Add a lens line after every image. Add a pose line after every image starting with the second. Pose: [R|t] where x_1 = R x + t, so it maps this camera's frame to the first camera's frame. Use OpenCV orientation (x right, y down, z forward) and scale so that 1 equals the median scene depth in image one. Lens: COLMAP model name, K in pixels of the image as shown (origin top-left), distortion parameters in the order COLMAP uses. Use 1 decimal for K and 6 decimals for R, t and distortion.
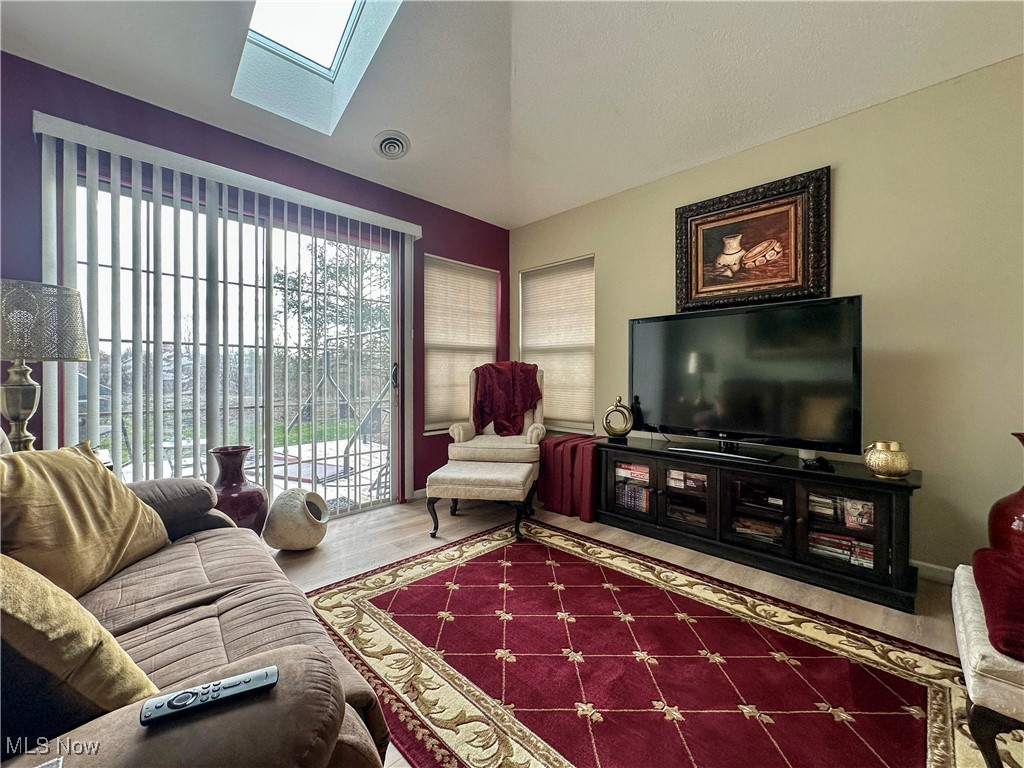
lens RADIAL K [[422.0, 0, 509.1], [0, 422.0, 376.0], [0, 0, 1]] dist [-0.000978, -0.000774]
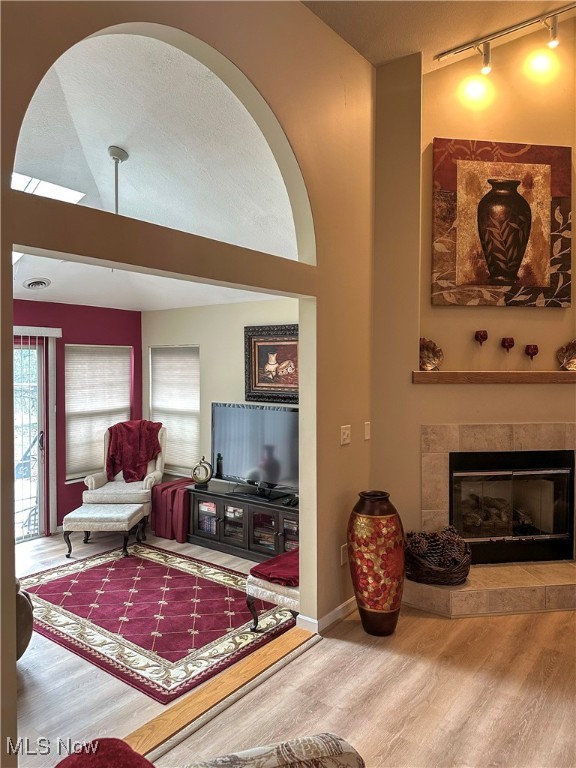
lens RADIAL K [[547.0, 0, 288.9], [0, 547.0, 377.1], [0, 0, 1]] dist [0.042305, -0.055374]
pose [[0.989785, -0.002327, 0.142551, 0.292063], [-0.000655, 0.999782, 0.020866, -0.274038], [-0.142568, -0.020746, 0.989568, -0.946420]]
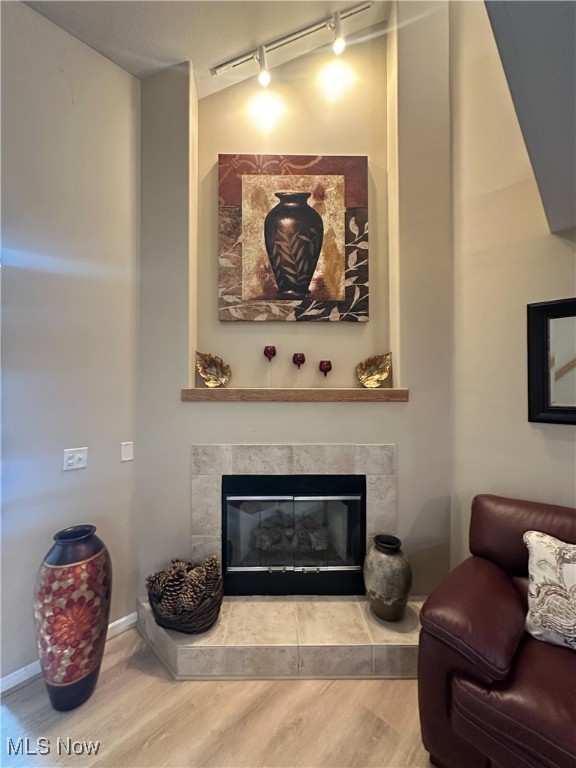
lens RADIAL K [[316.5, 0, 292.1], [0, 316.5, 378.9], [0, 0, 1]] dist [-0.000978, -0.000774]
pose [[0.999965, -0.000508, 0.008346, 1.087471], [0.000578, 0.999965, -0.008349, -0.276796], [-0.008342, 0.008354, 0.999930, -0.364990]]
